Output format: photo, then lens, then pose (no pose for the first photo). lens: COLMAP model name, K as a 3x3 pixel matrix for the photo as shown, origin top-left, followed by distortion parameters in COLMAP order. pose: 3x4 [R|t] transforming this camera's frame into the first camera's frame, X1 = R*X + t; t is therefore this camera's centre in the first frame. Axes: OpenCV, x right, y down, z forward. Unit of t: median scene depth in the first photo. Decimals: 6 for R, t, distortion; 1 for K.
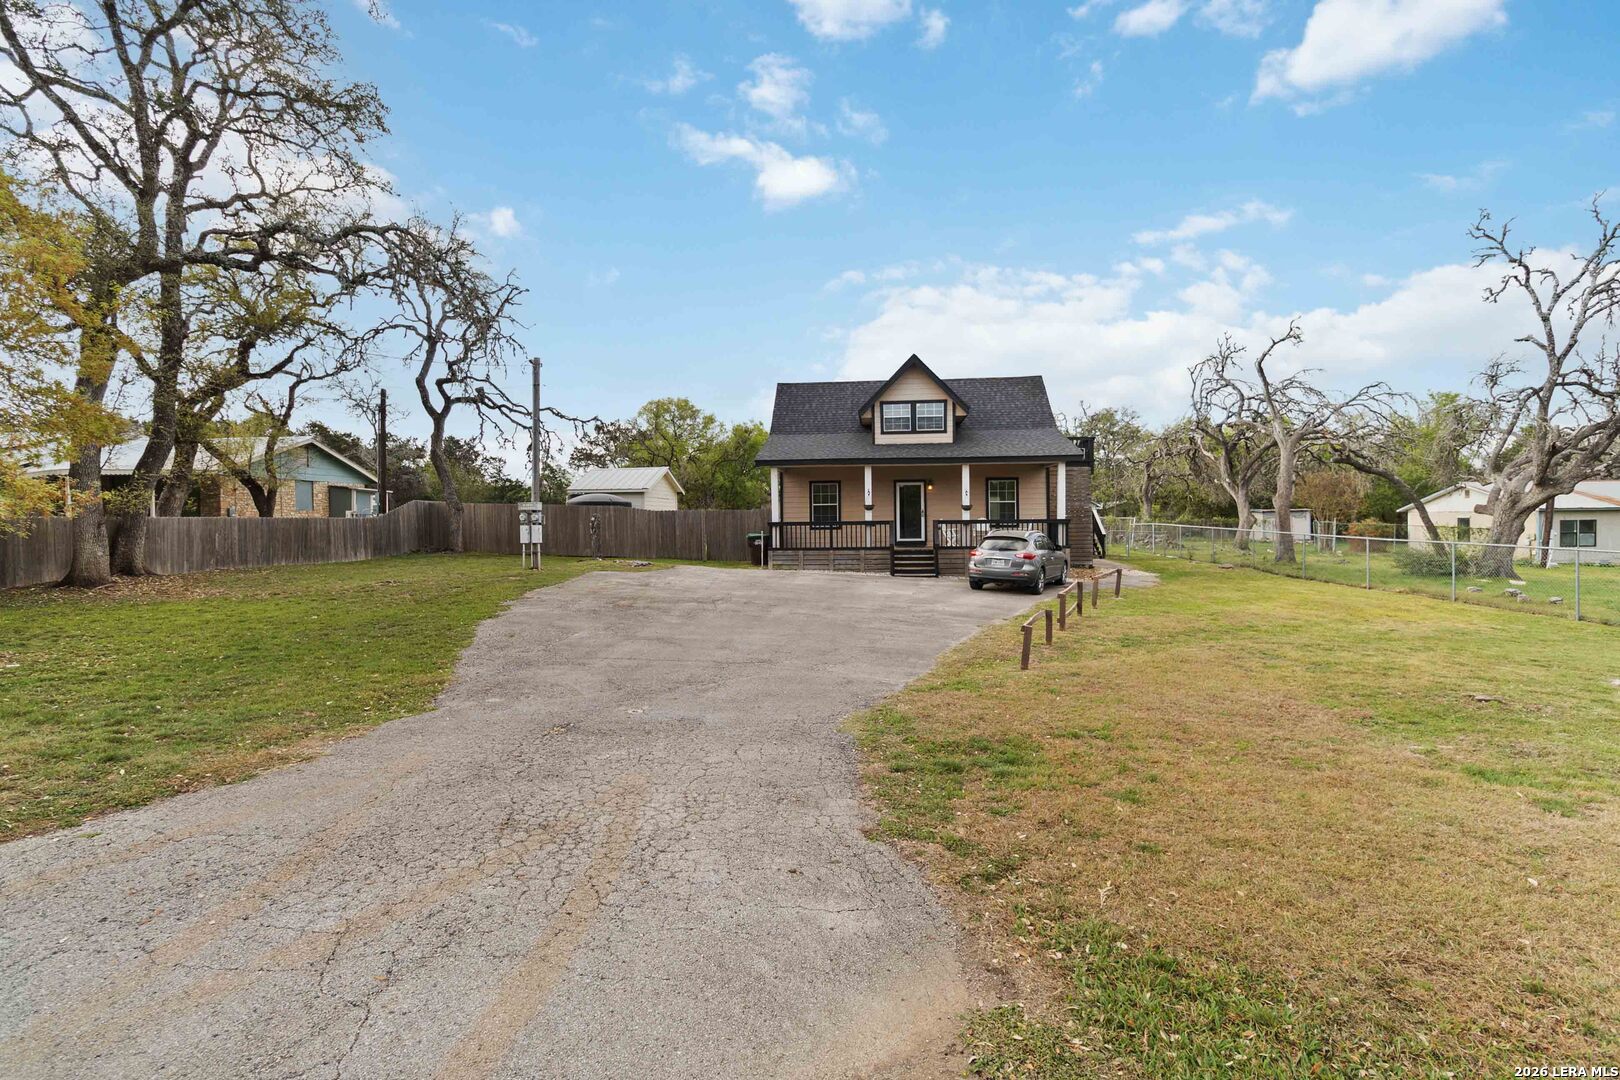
lens RADIAL K [[792.3, 0, 819.7], [0, 792.3, 535.4], [0, 0, 1]] dist [-0.001056, 0.002044]
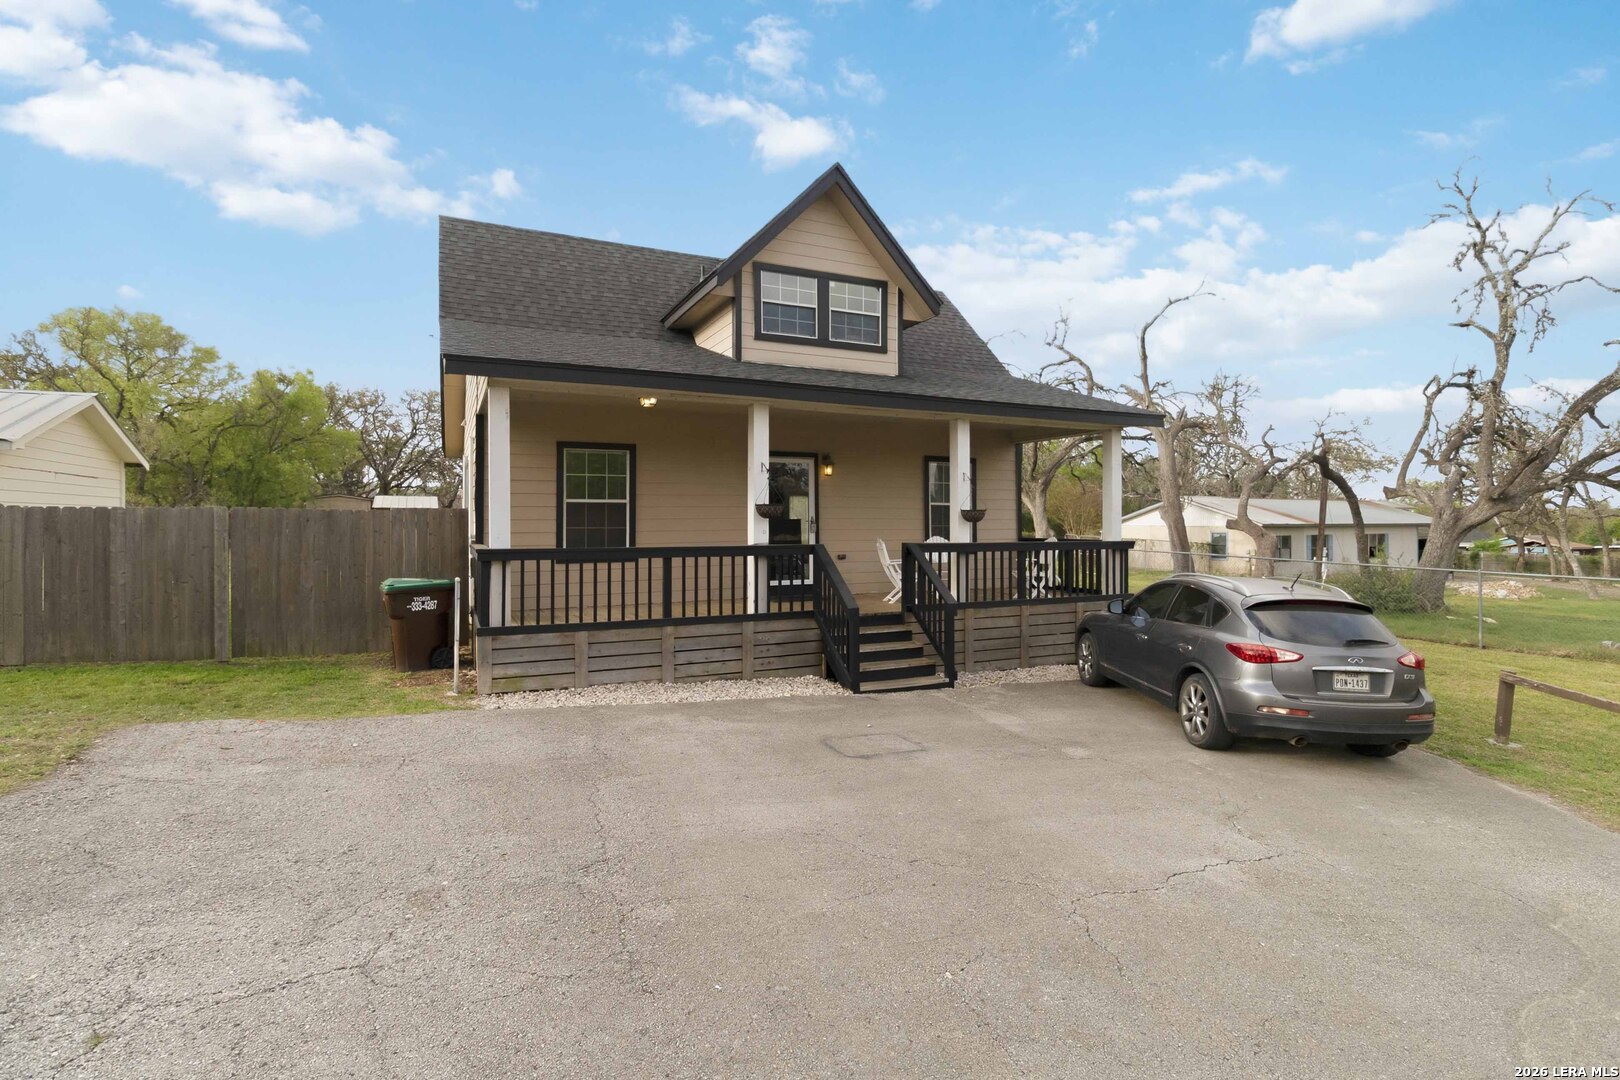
lens RADIAL K [[792.3, 0, 827.0], [0, 792.3, 516.0], [0, 0, 1]] dist [-0.001056, 0.002044]
pose [[0.857166, 0.016300, 0.514782, -0.113579], [-0.000816, 0.999541, -0.030291, -0.021313], [-0.515039, 0.025544, 0.856786, 0.660596]]
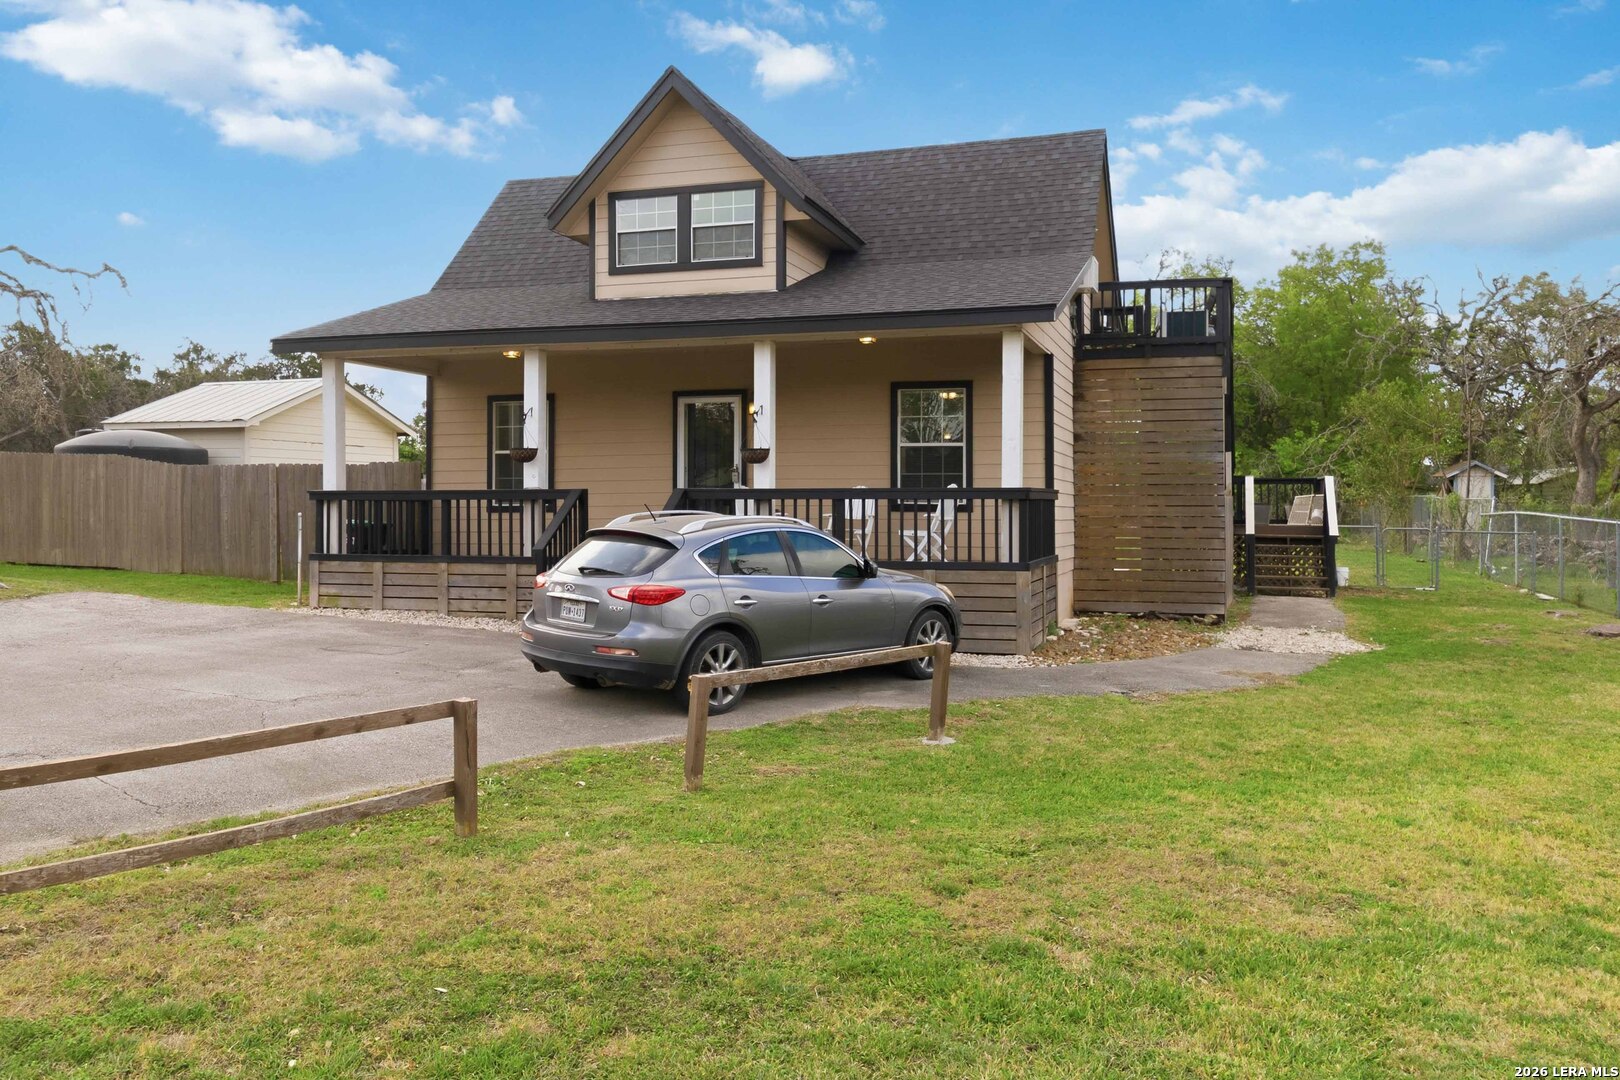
lens RADIAL K [[1357.2, 0, 822.6], [0, 1357.2, 491.9], [0, 0, 1]] dist [0.010756, -0.010134]
pose [[0.973967, 0.008698, -0.226525, 0.361418], [-0.015411, 0.999492, -0.027882, -0.000622], [0.226167, 0.030647, 0.973606, 0.384584]]
